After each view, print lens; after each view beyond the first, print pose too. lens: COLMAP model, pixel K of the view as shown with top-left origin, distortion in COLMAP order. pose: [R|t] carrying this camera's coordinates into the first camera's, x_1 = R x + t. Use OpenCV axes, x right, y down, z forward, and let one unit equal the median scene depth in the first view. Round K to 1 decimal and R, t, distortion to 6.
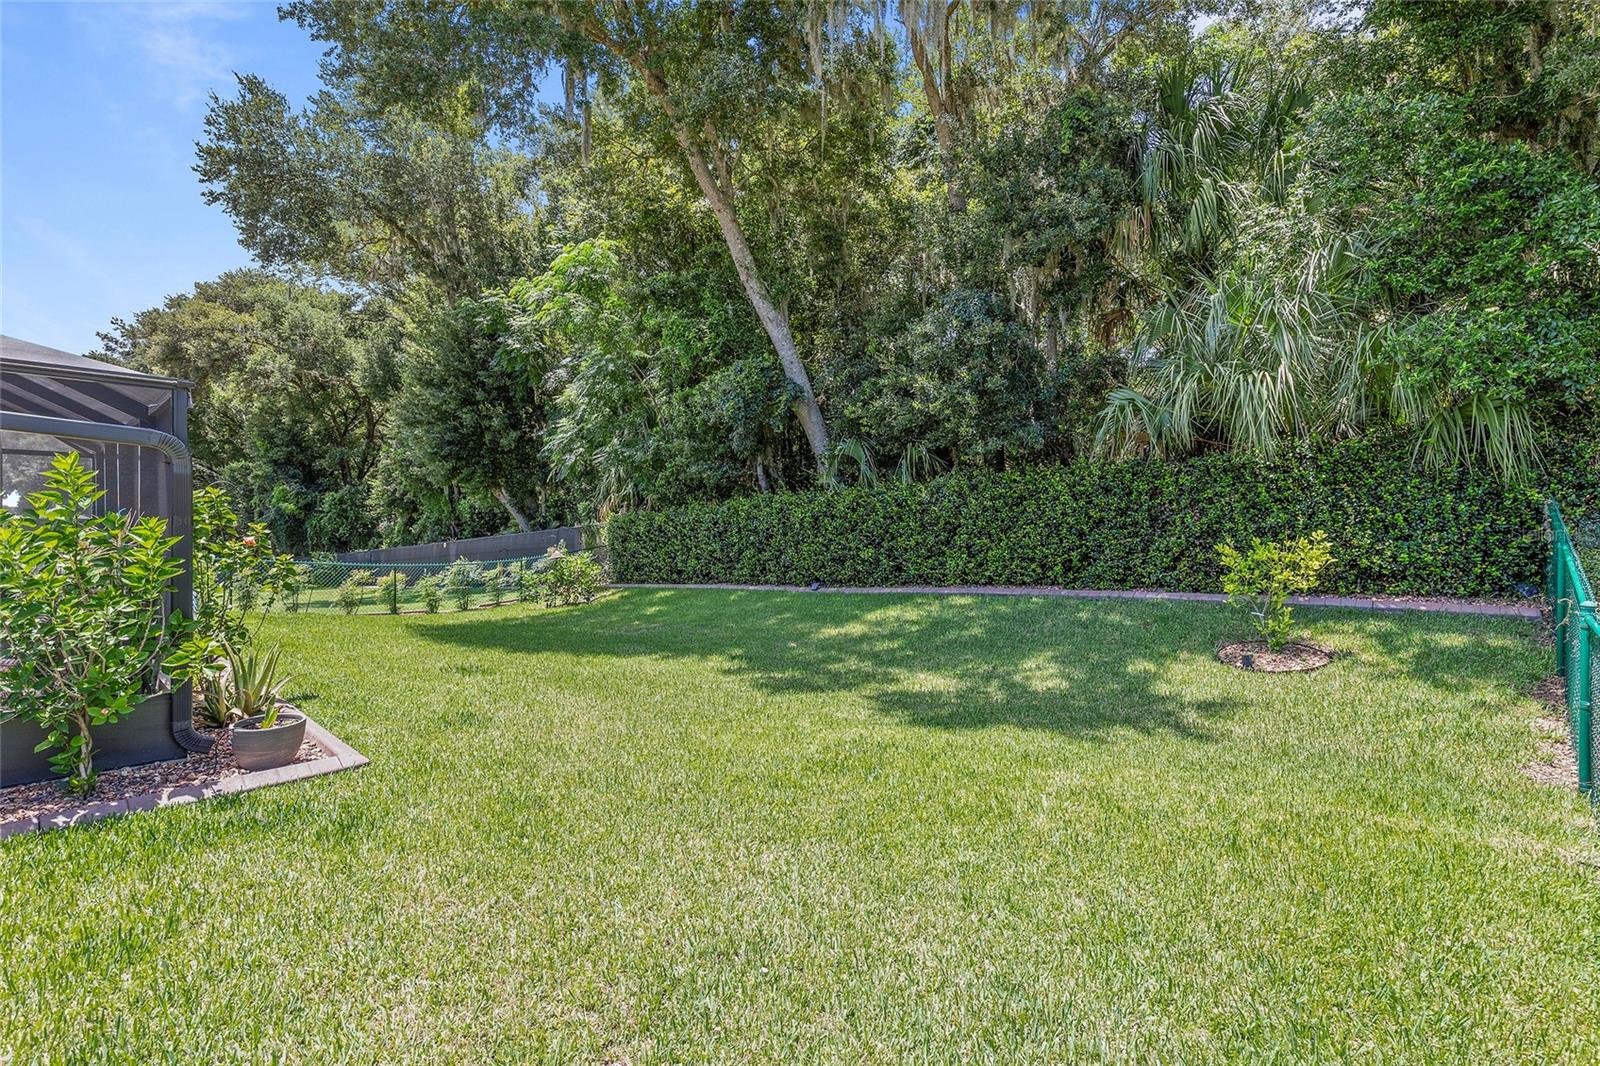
lens RADIAL K [[721.2, 0, 796.9], [0, 721.2, 528.3], [0, 0, 1]] dist [0.004678, -0.000379]
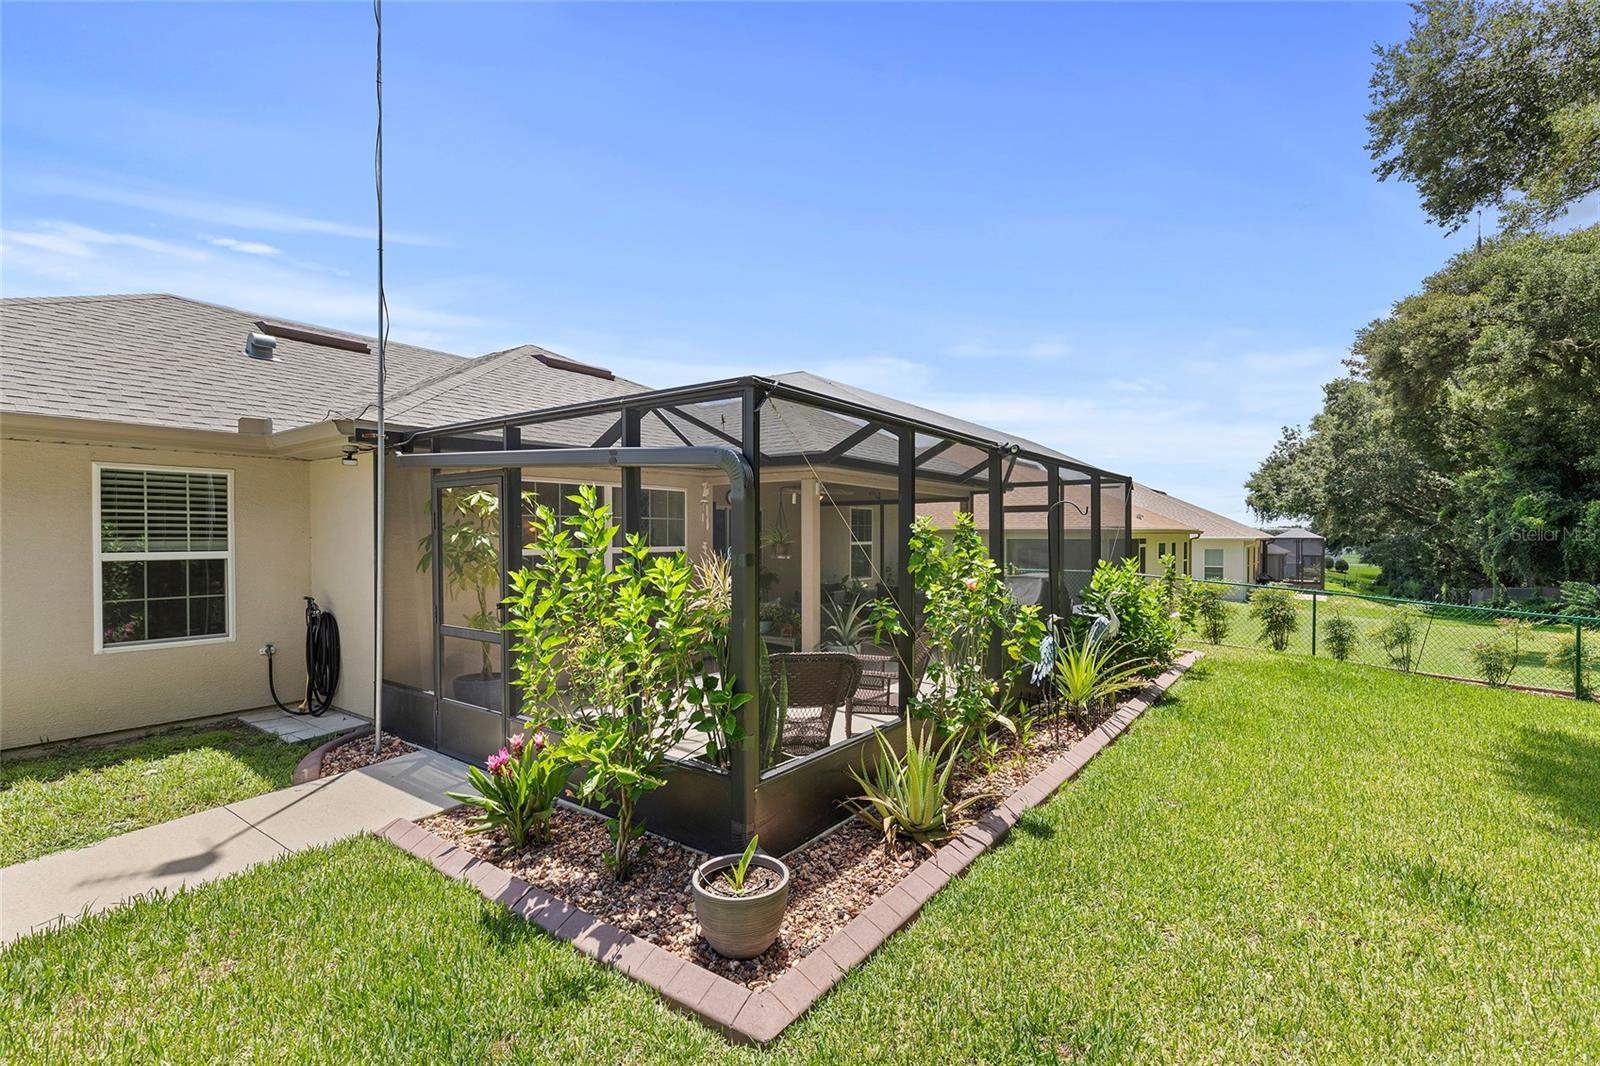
lens RADIAL K [[725.5, 0, 797.2], [0, 725.5, 532.6], [0, 0, 1]] dist [0.003700, -0.000055]
pose [[0.118062, -0.007425, -0.992978, -0.014796], [-0.011463, 0.999895, -0.008839, -0.001837], [0.992940, 0.012426, 0.117965, 0.118711]]
